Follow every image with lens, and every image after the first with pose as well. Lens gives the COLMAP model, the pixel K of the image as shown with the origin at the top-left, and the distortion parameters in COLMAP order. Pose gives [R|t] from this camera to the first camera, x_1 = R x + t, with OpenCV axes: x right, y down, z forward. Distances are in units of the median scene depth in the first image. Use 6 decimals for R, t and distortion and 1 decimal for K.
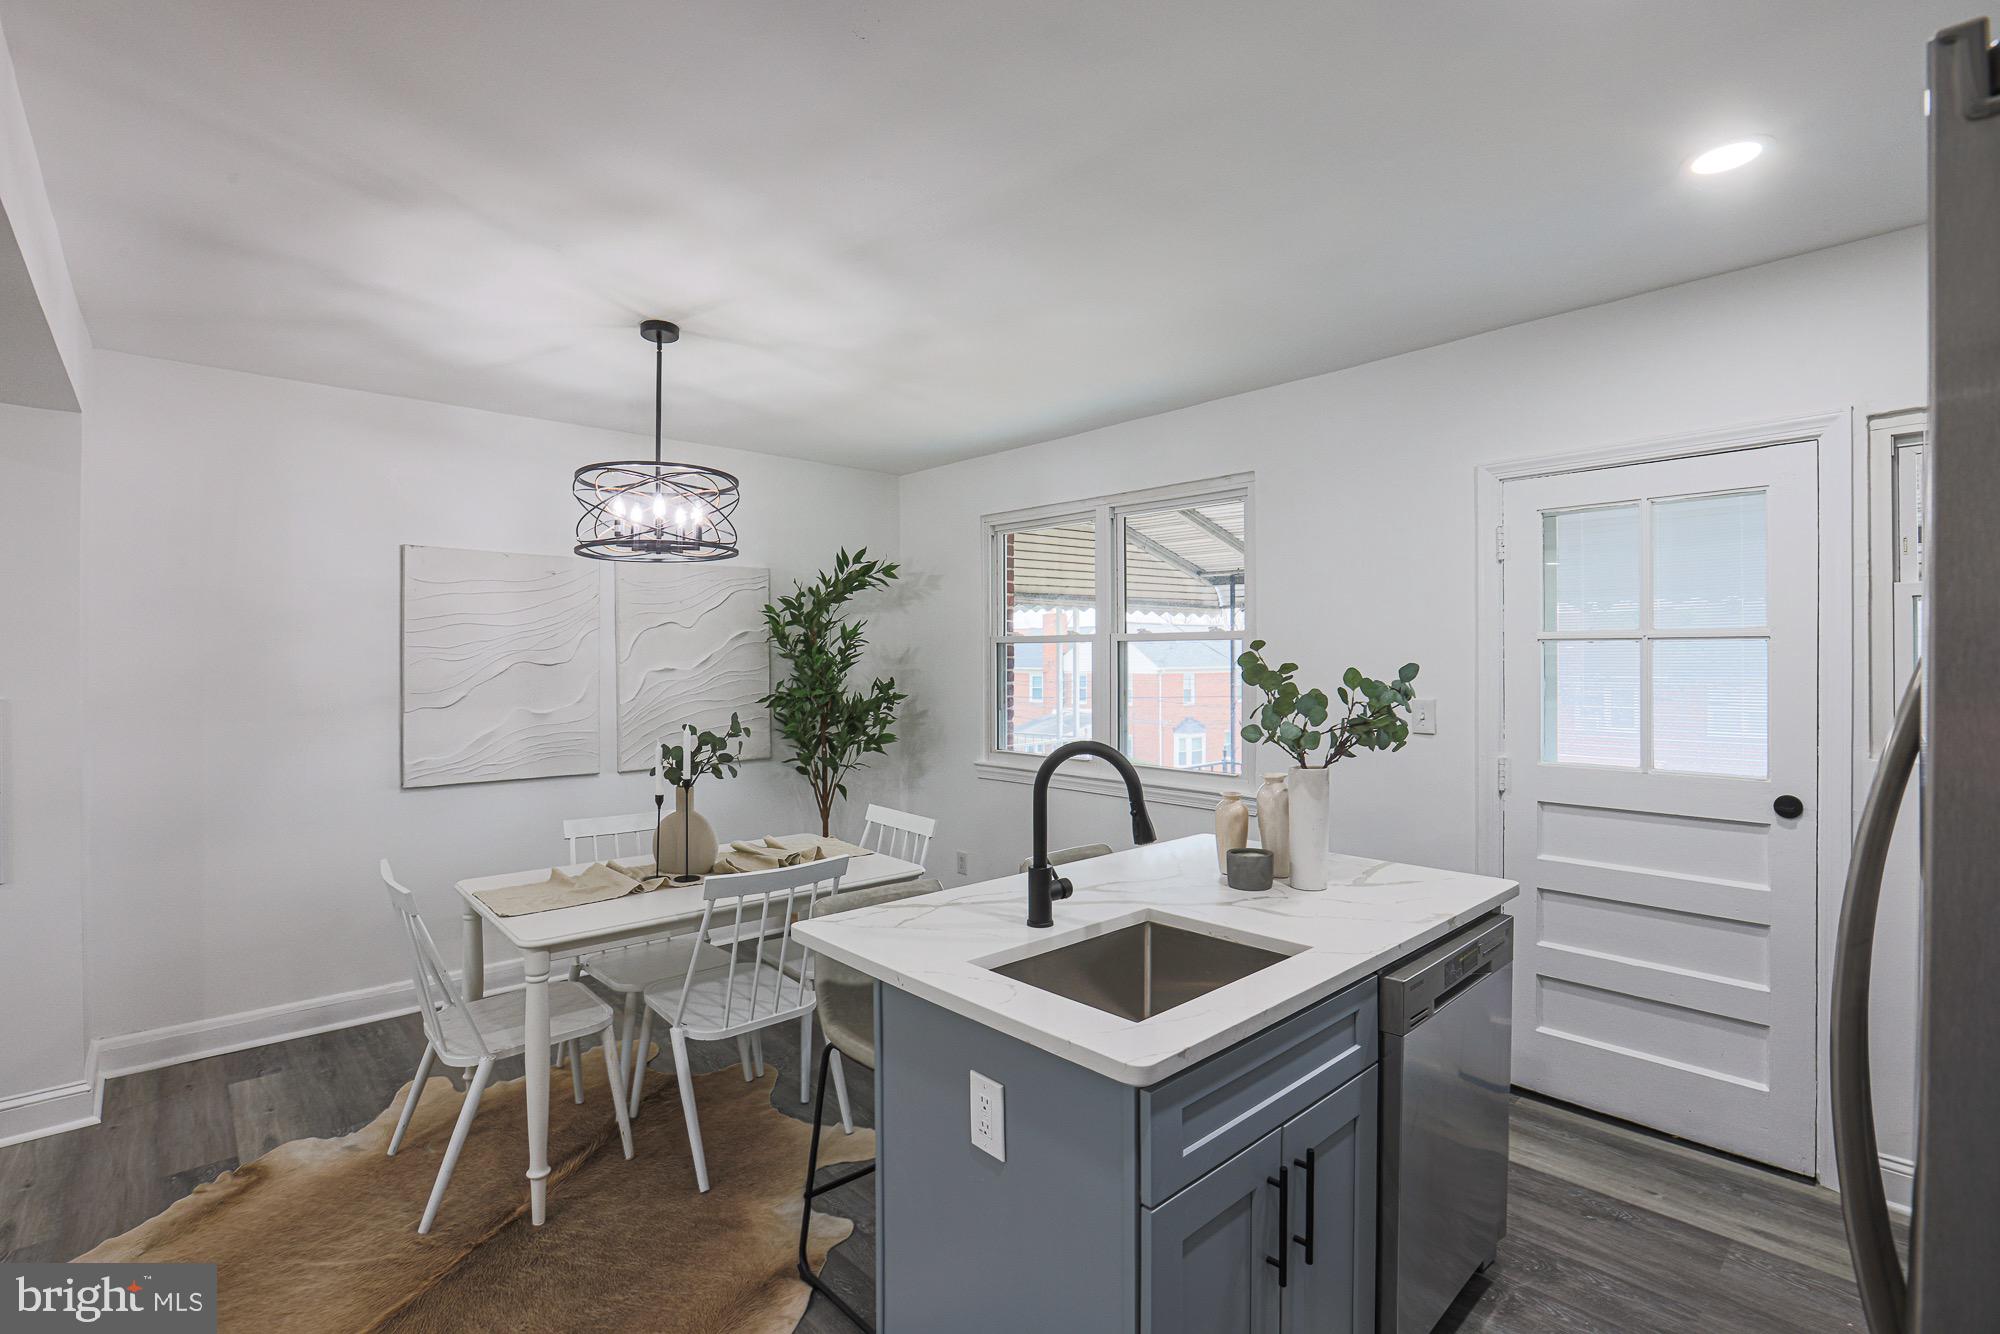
lens RADIAL K [[930.6, 0, 991.7], [0, 930.6, 659.9], [0, 0, 1]] dist [-0.044089, 0.015142]
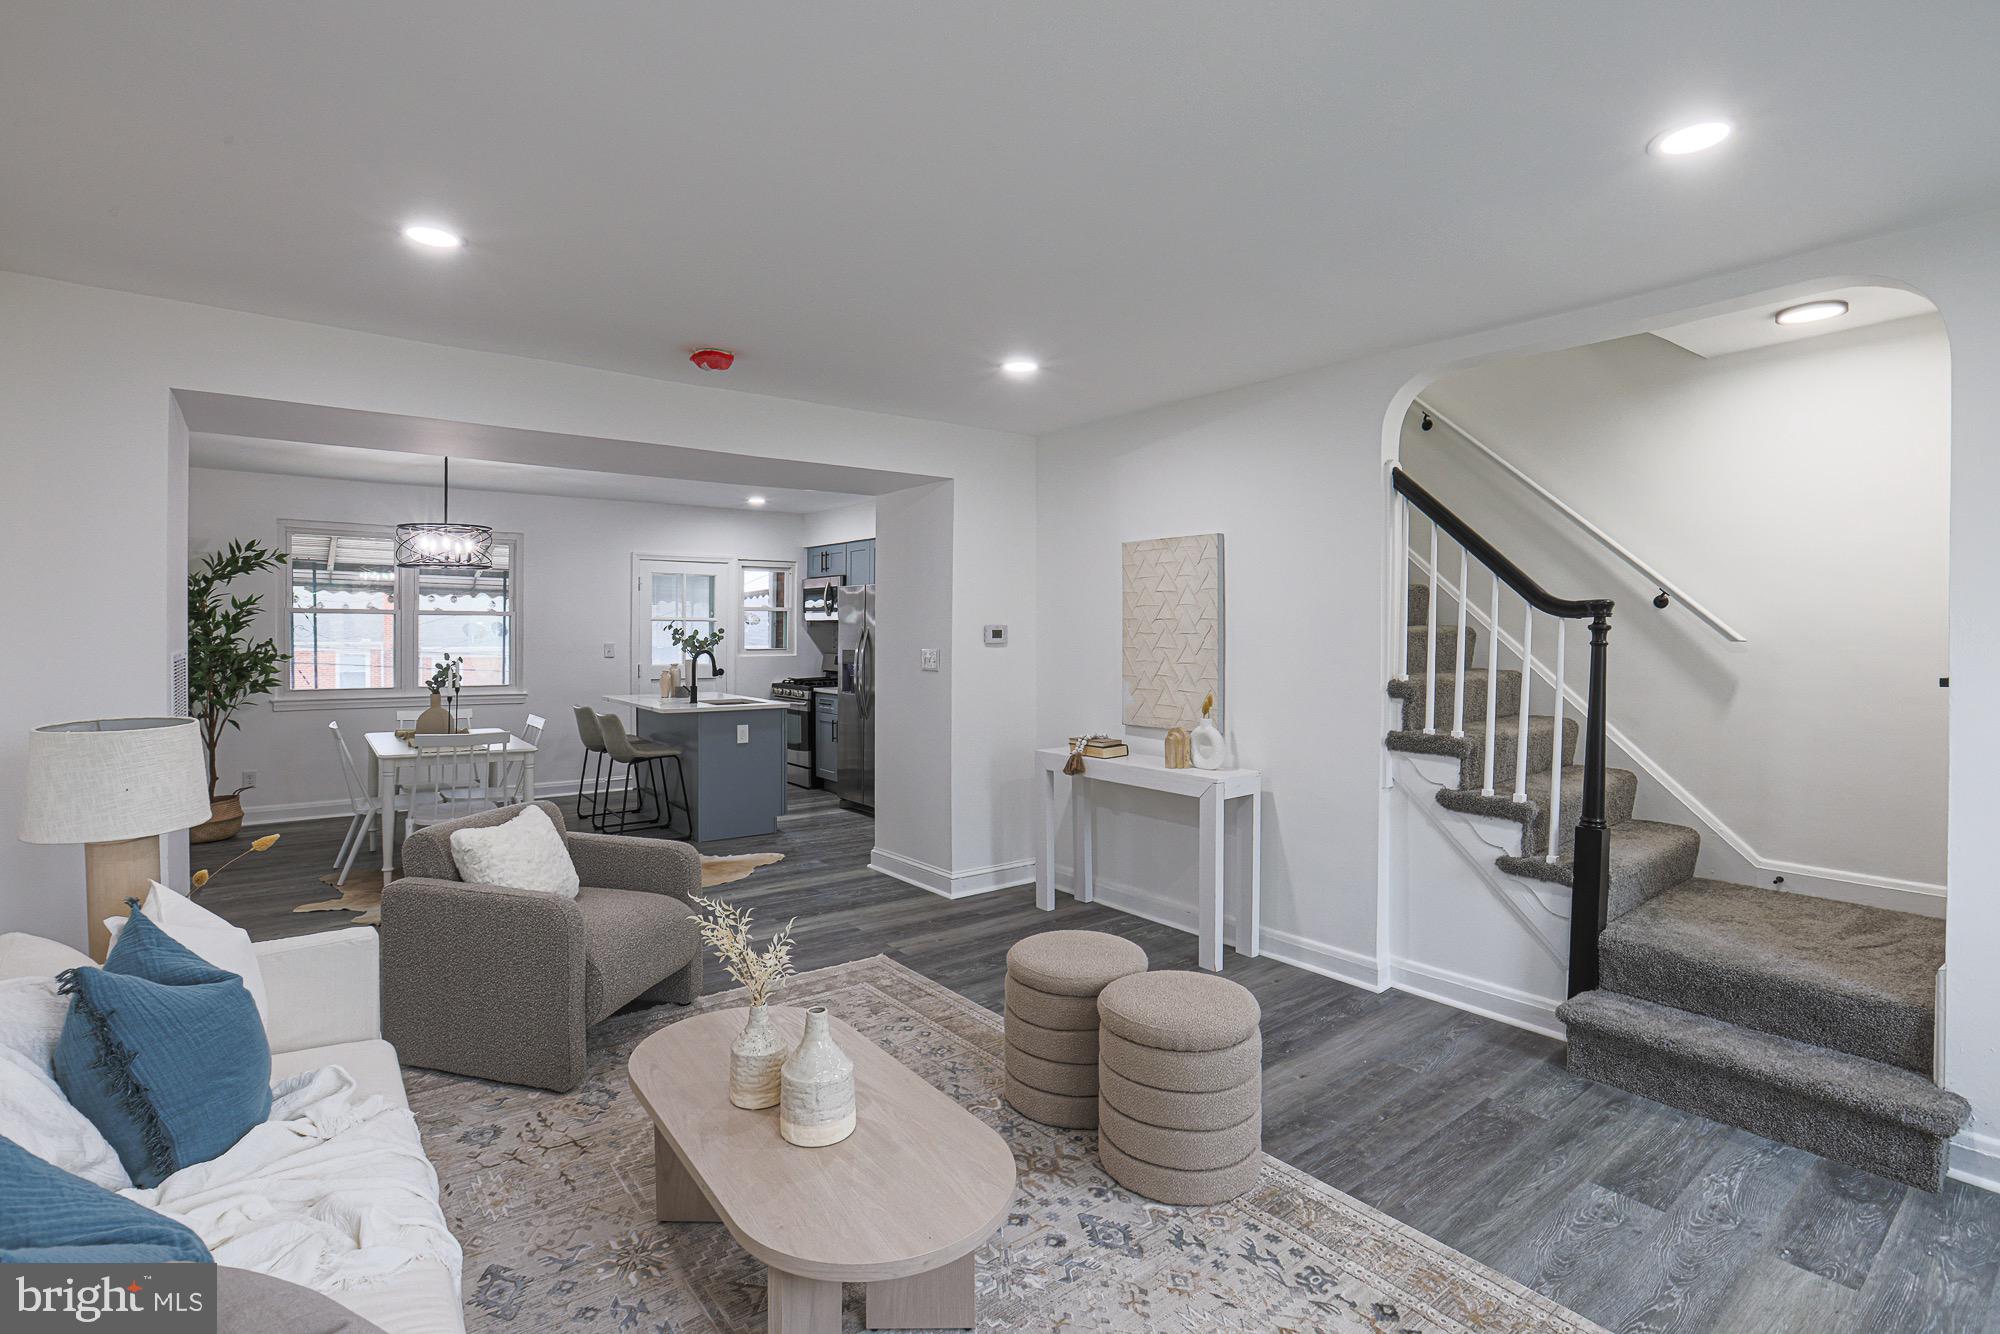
lens RADIAL K [[930.6, 0, 1031.2], [0, 930.6, 636.2], [0, 0, 1]] dist [-0.044089, 0.015142]
pose [[0.060130, 0.002127, 0.998188, -1.355213], [-0.001282, 0.999997, -0.002054, 0.018765], [-0.998190, -0.001156, 0.060133, -0.182912]]
